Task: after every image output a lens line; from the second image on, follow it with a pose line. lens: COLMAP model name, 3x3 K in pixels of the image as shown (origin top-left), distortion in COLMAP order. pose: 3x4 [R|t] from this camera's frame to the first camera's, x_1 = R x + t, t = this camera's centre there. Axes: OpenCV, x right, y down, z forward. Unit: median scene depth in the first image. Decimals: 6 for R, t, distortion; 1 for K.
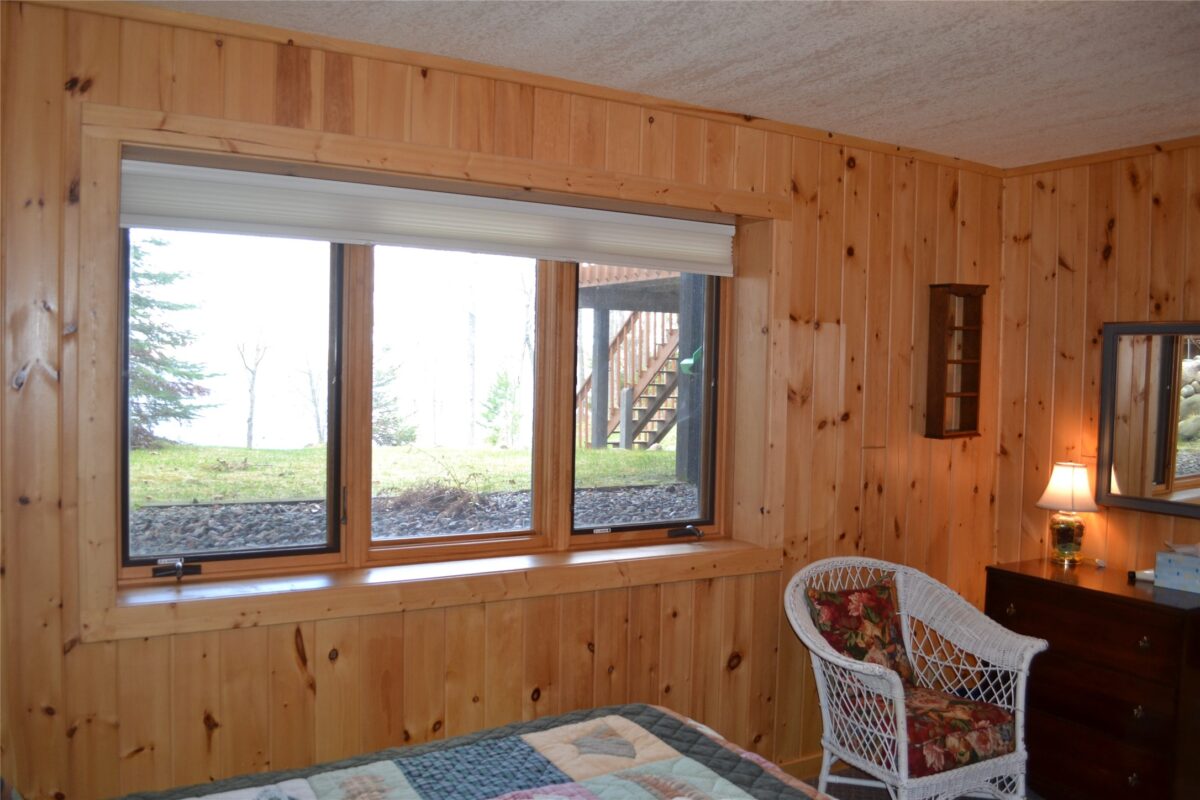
lens RADIAL K [[959.4, 0, 594.1], [0, 959.4, 400.5], [0, 0, 1]] dist [-0.078181, 0.006677]
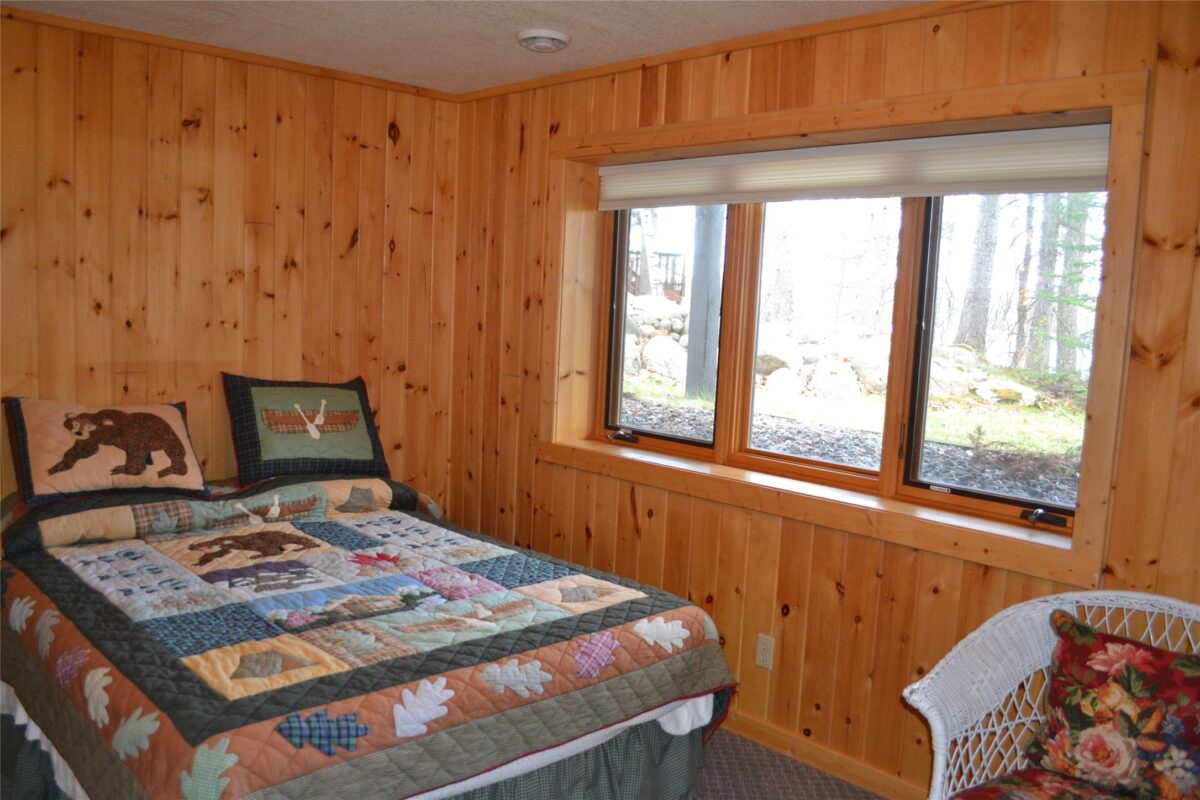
lens RADIAL K [[959.4, 0, 594.1], [0, 959.4, 400.5], [0, 0, 1]] dist [-0.078181, 0.006677]
pose [[0.241797, 0.093500, -0.965811, 0.853265], [-0.073615, 0.994246, 0.077823, 0.006507], [0.967530, 0.052281, 0.247289, 0.486602]]
